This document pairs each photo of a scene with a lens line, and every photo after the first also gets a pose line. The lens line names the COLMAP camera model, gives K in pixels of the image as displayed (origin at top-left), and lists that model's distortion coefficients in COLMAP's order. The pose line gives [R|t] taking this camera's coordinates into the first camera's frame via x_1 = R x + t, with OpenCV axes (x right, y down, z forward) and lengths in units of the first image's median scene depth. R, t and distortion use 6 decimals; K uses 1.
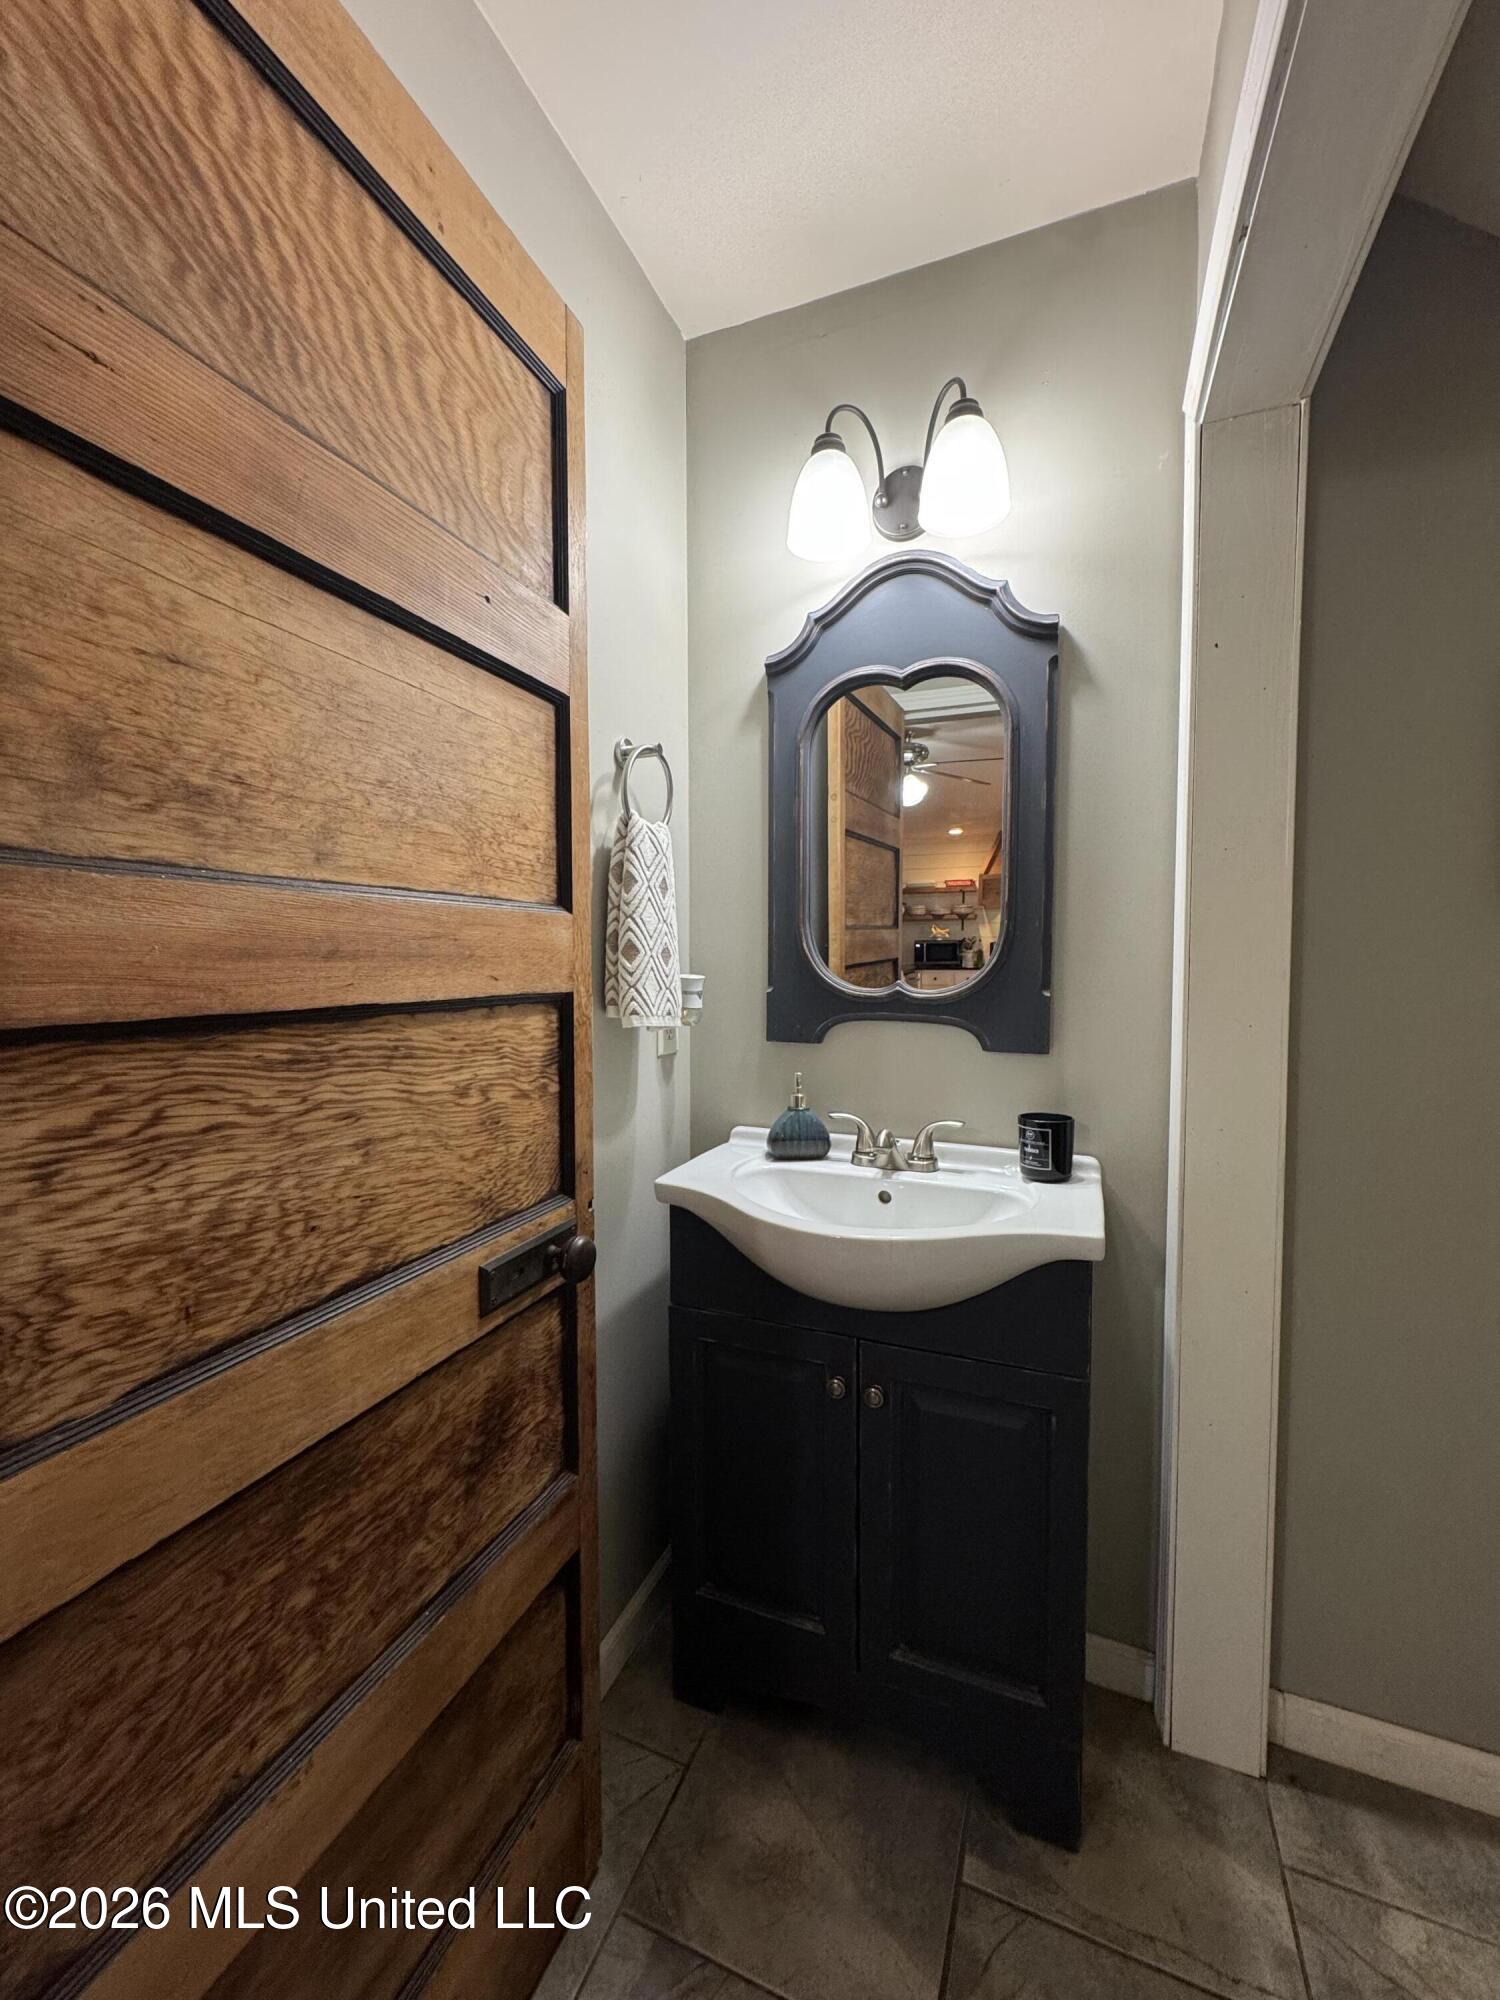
lens RADIAL K [[803.1, 0, 752.8], [0, 803.1, 1001.6], [0, 0, 1]] dist [-0.000059, -0.000267]
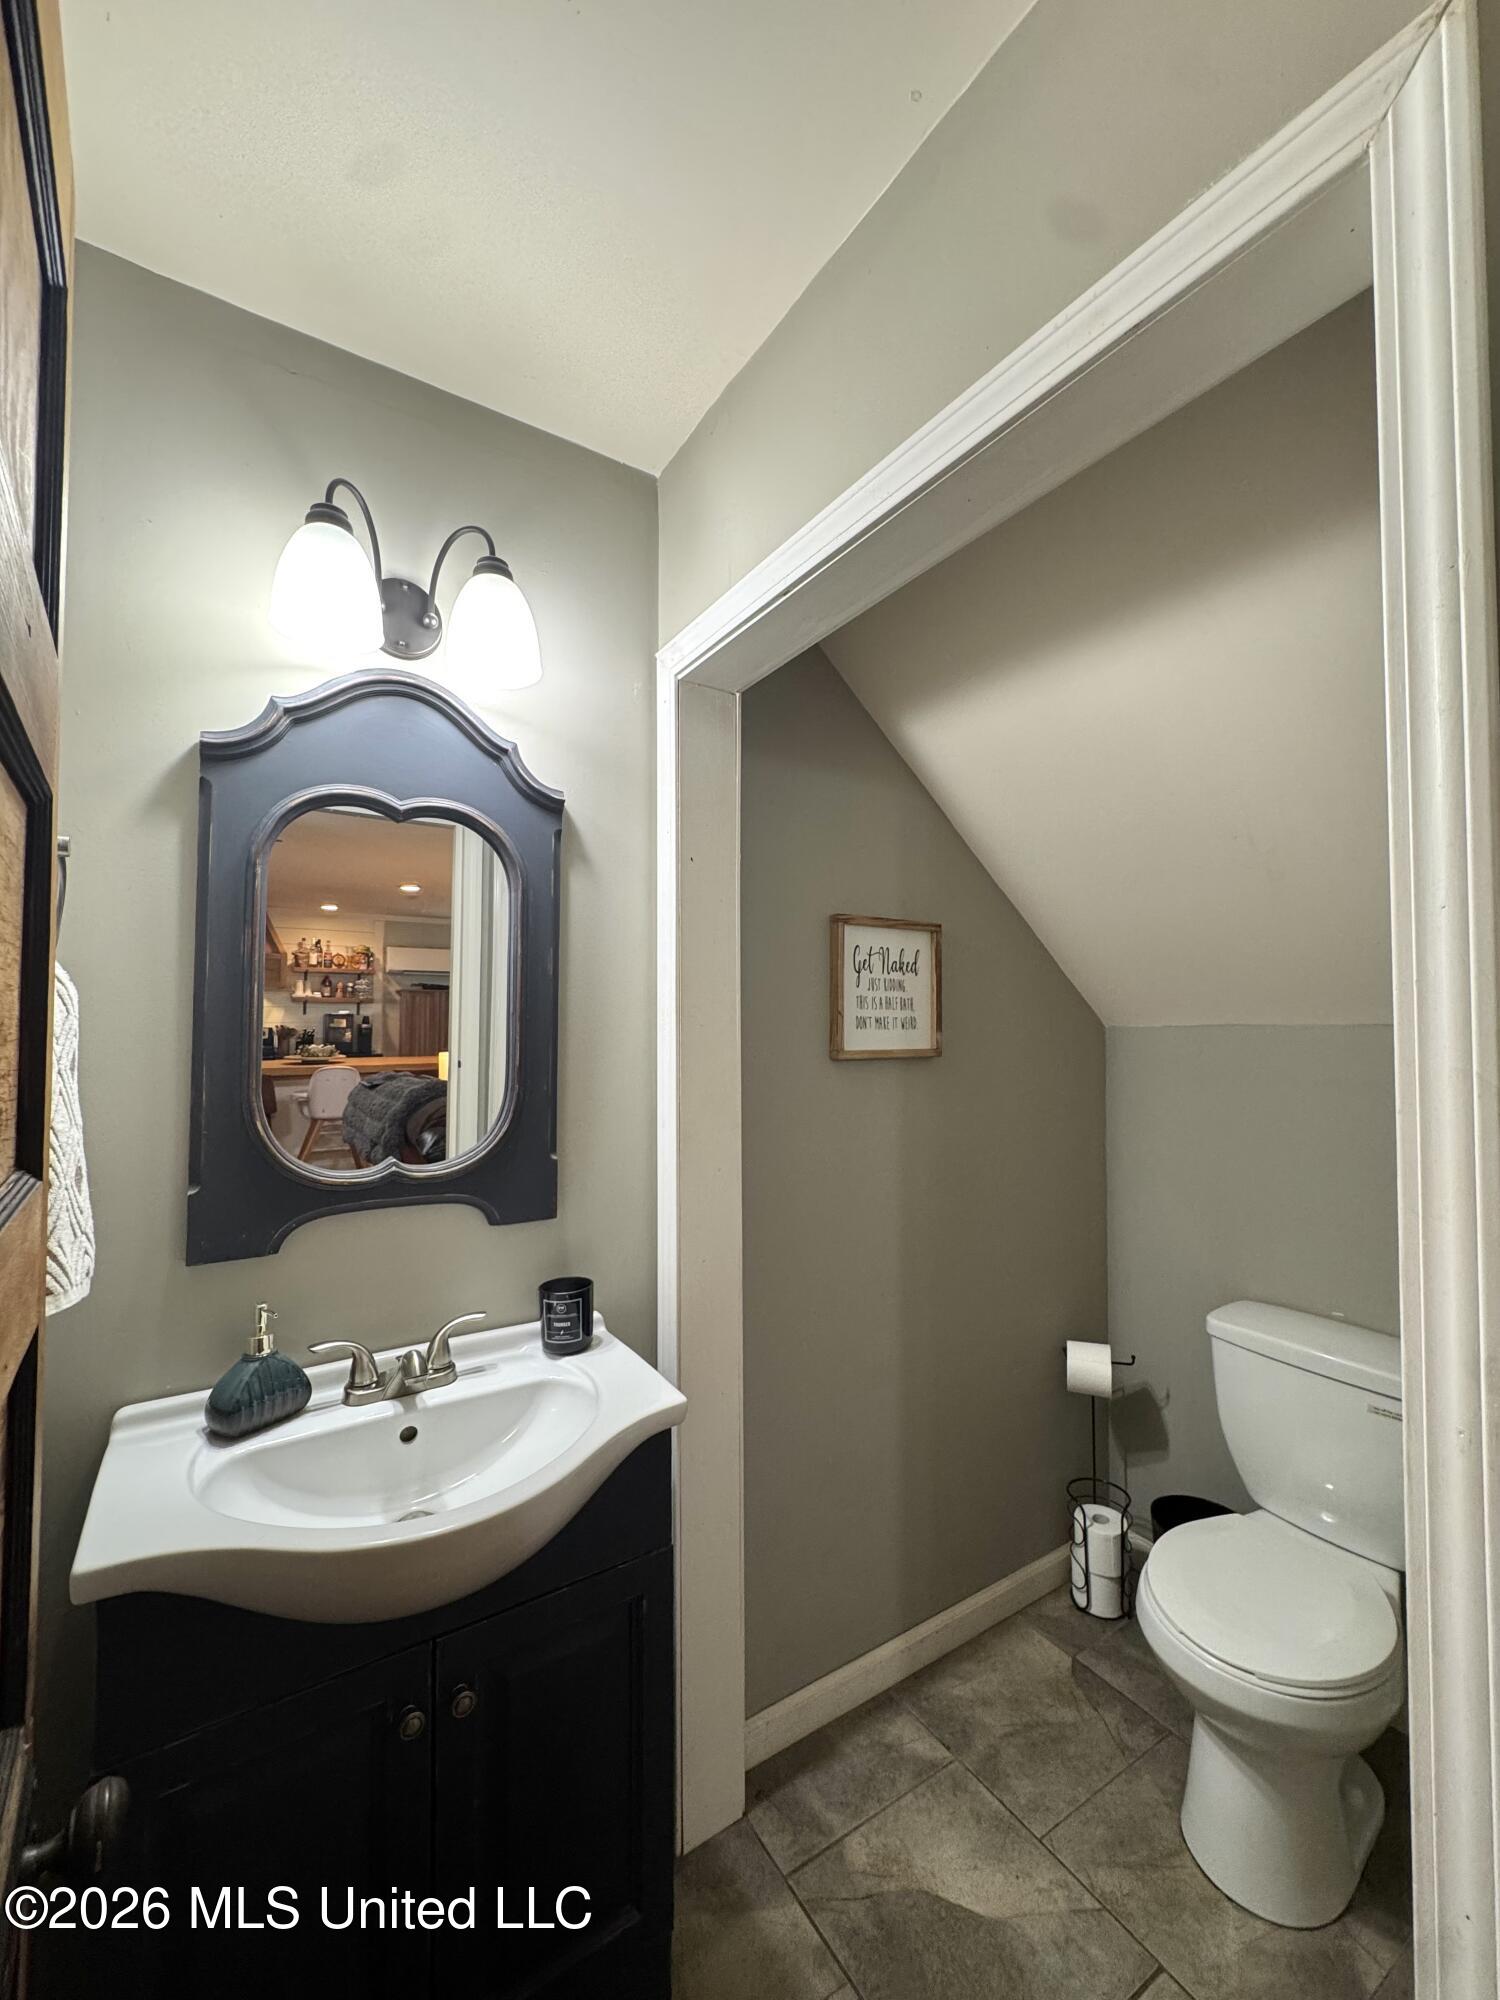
lens RADIAL K [[803.1, 0, 755.6], [0, 803.1, 992.2], [0, 0, 1]] dist [-0.000059, -0.000267]
pose [[0.570002, 0.028908, 0.821135, -0.319969], [0.042760, 0.996983, -0.064781, -0.138727], [-0.820530, 0.072037, 0.567046, 0.211889]]
